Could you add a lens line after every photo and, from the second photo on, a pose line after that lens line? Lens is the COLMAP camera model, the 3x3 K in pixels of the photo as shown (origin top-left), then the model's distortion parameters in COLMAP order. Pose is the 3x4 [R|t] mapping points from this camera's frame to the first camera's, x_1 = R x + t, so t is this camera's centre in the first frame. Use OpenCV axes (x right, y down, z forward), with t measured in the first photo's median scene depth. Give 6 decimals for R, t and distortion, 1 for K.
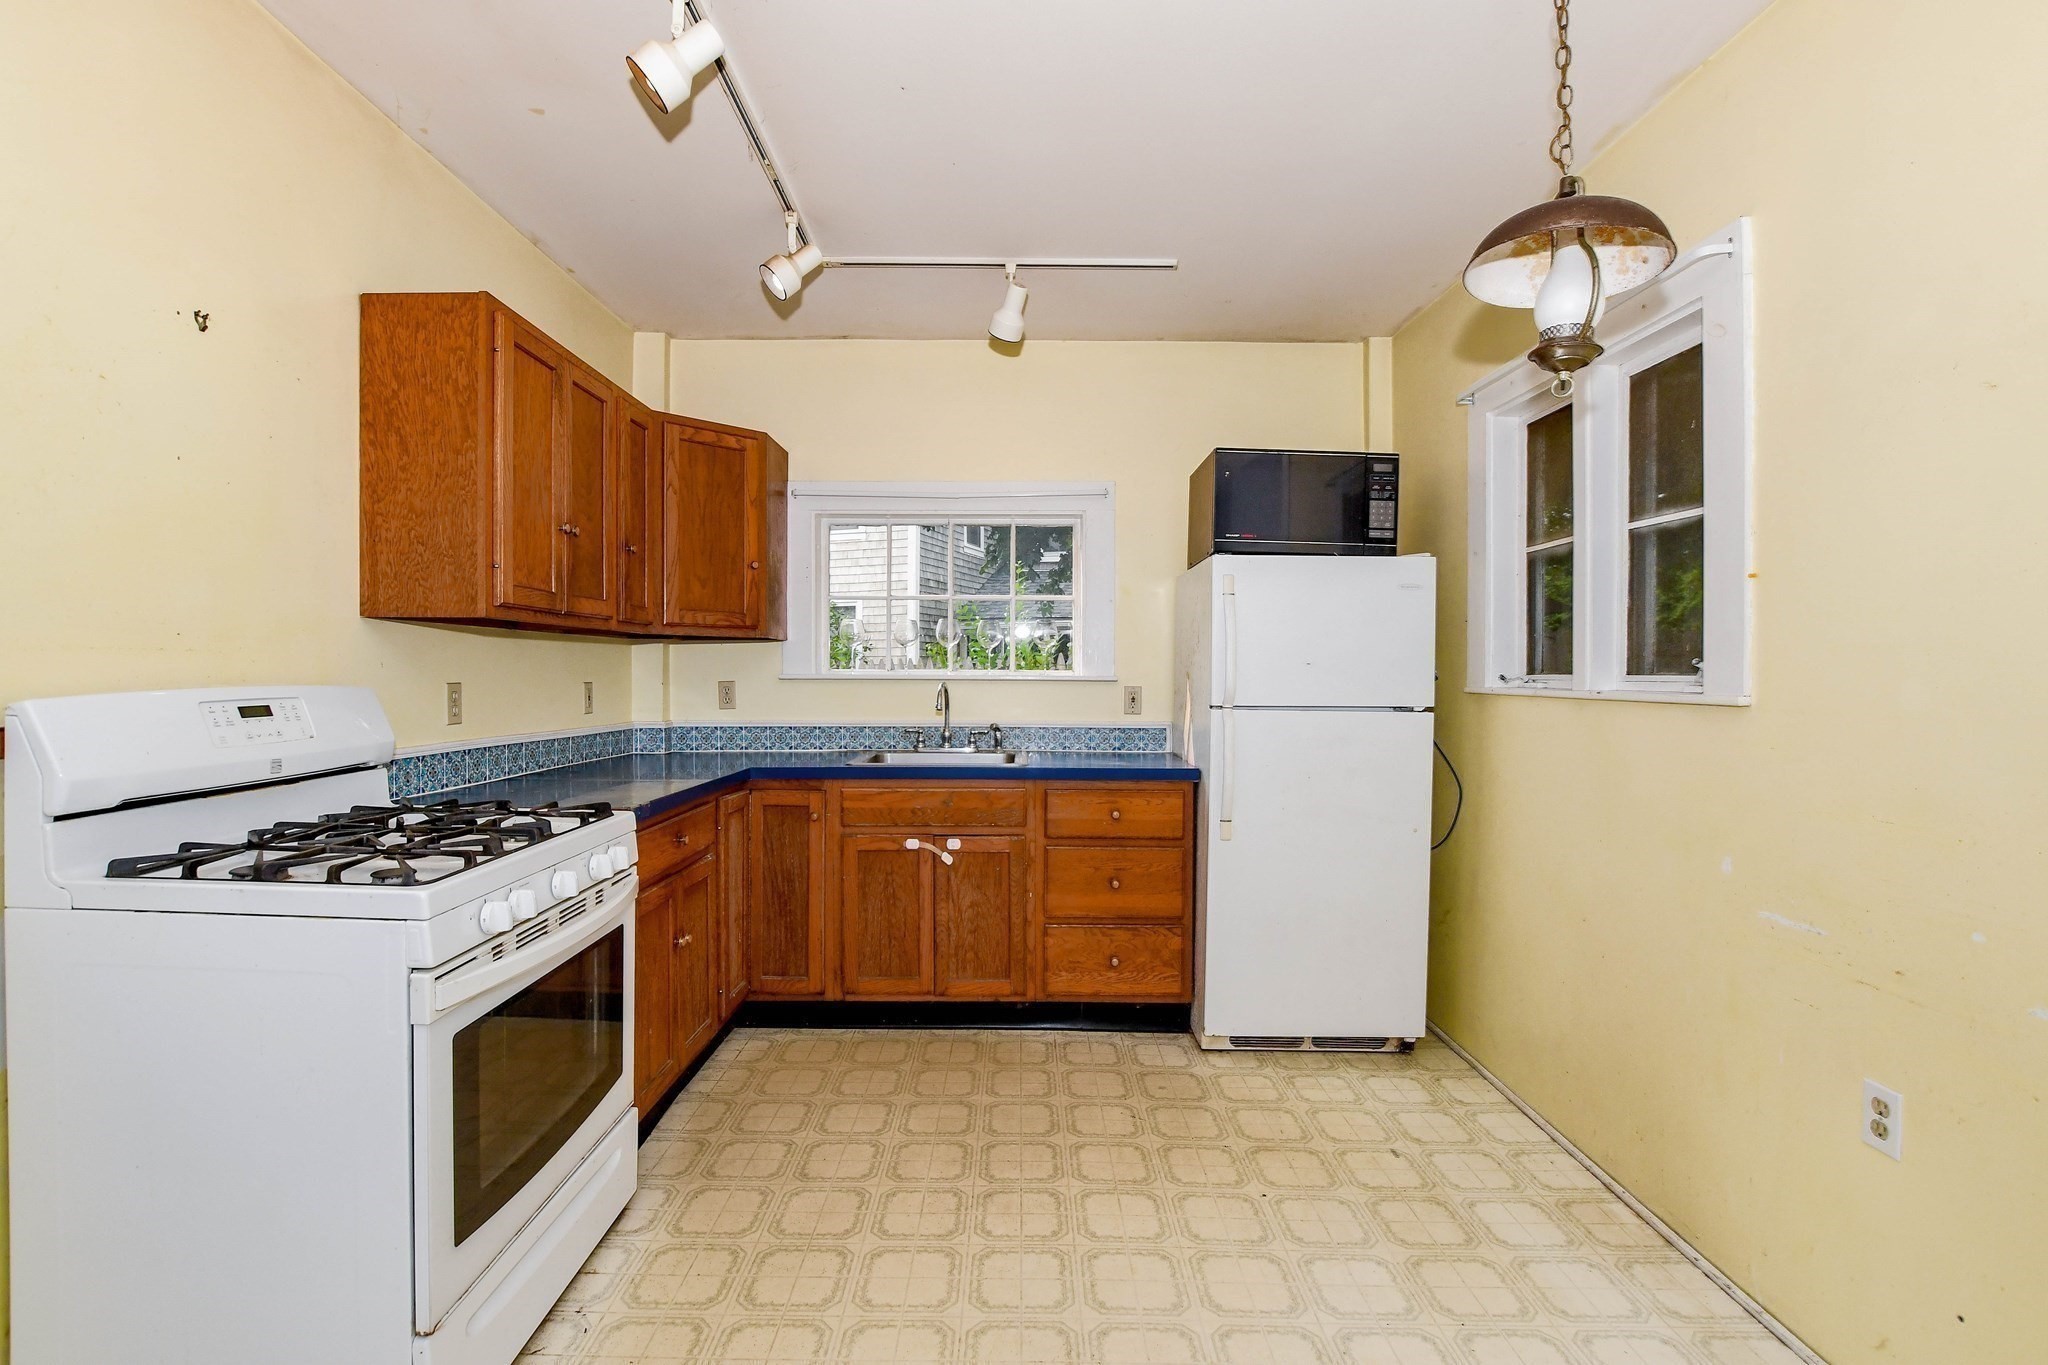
lens RADIAL K [[924.0, 0, 1024.0], [0, 924.0, 682.5], [0, 0, 1]] dist [-0.033945, 0.000882]
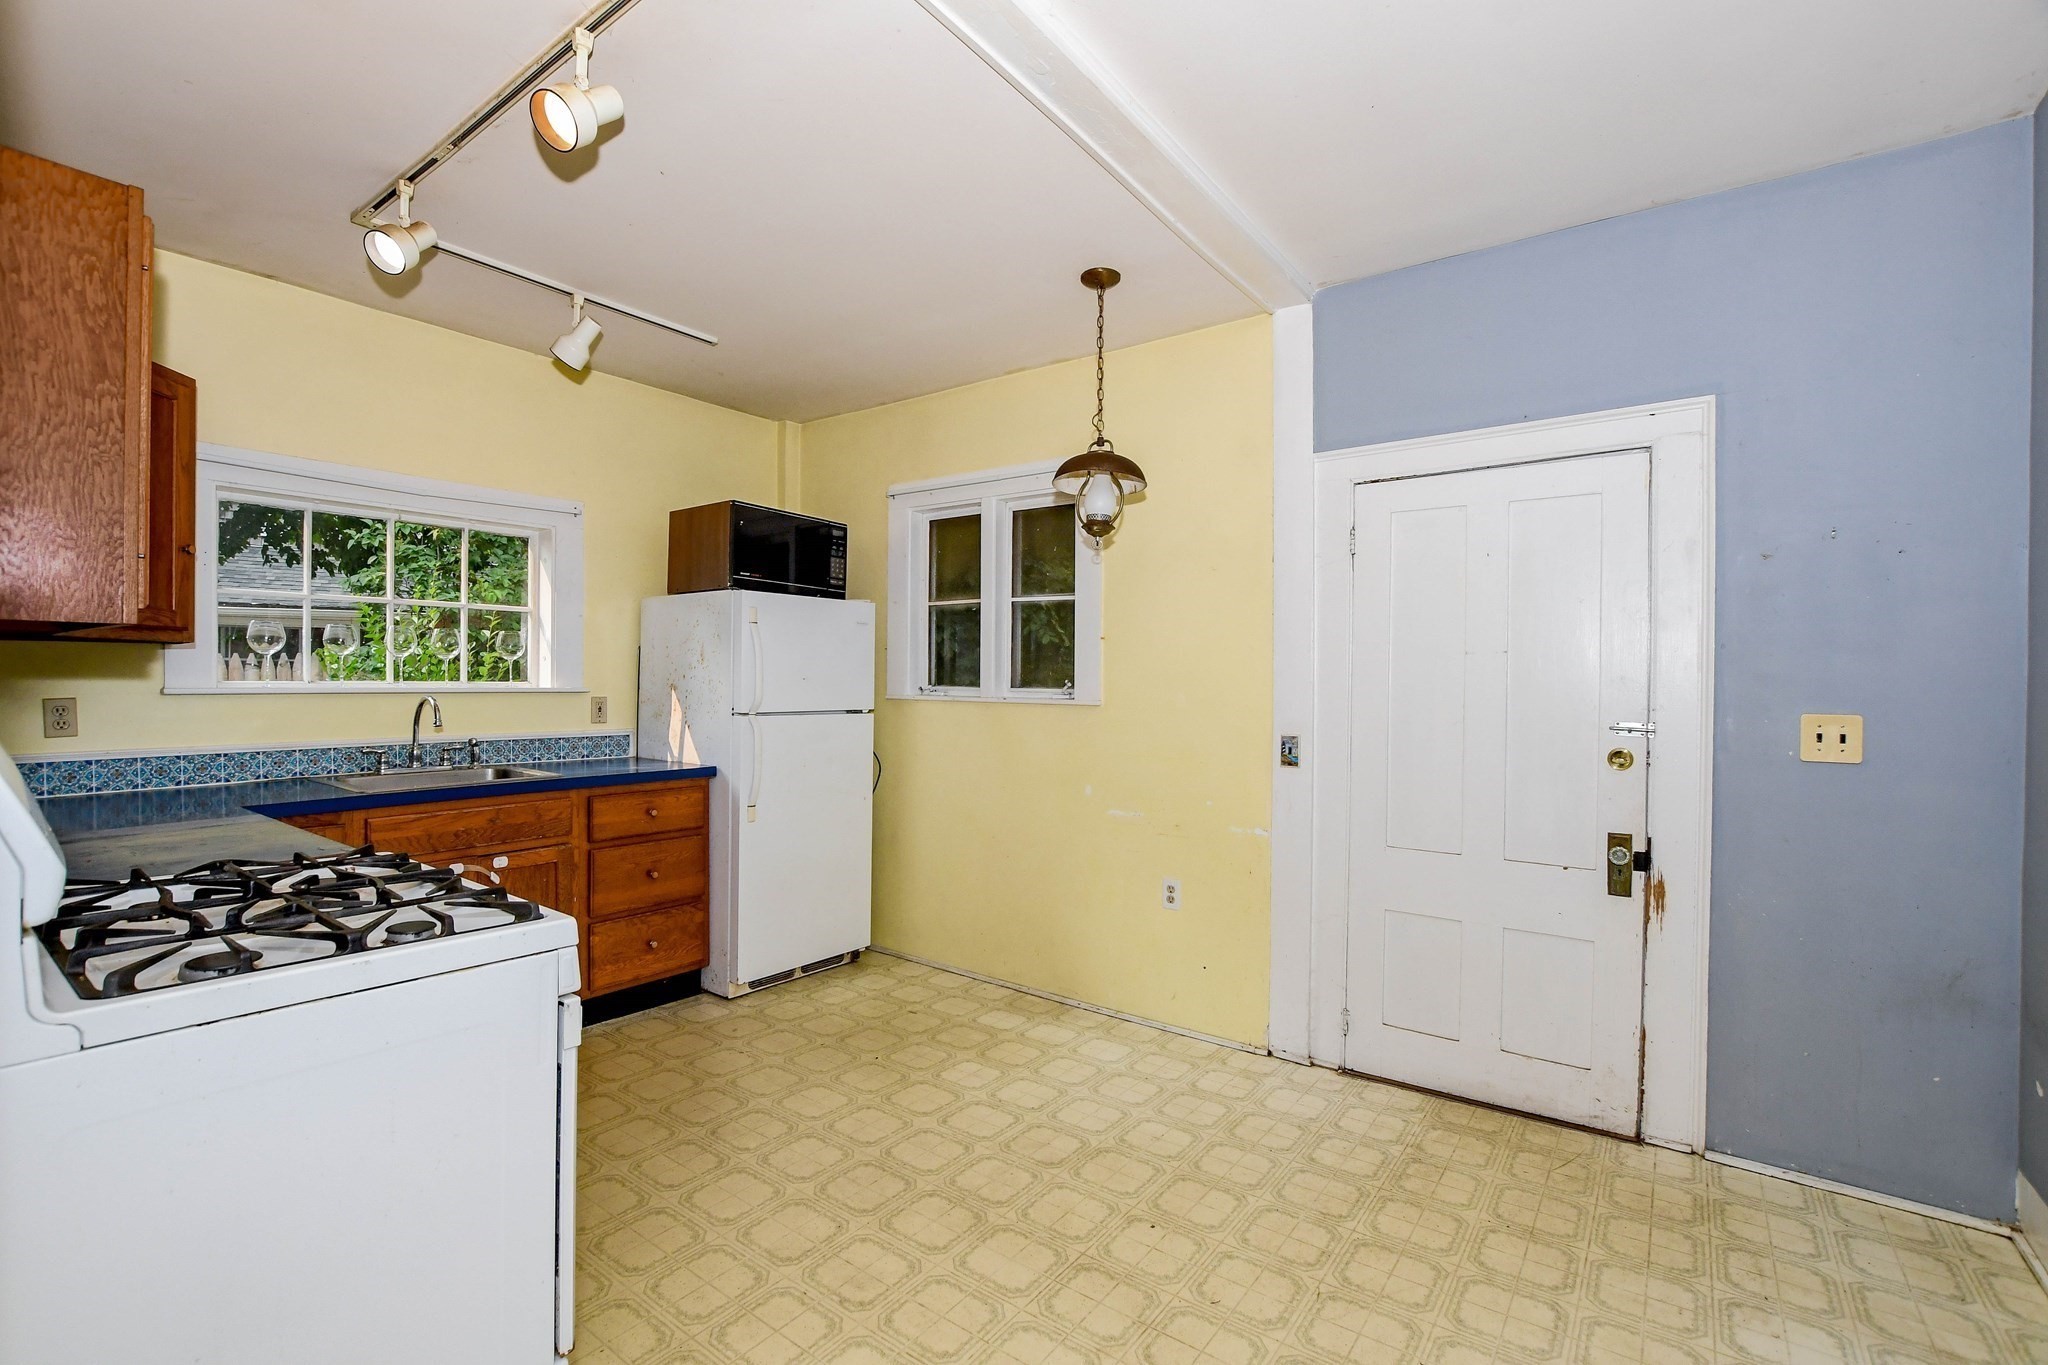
lens RADIAL K [[897.0, 0, 1029.7], [0, 897.0, 680.9], [0, 0, 1]] dist [-0.027699, 0.000572]
pose [[0.591008, -0.001703, 0.806664, -0.506606], [0.002243, 0.999997, 0.000468, -0.016428], [-0.806662, 0.001533, 0.591011, -0.007829]]
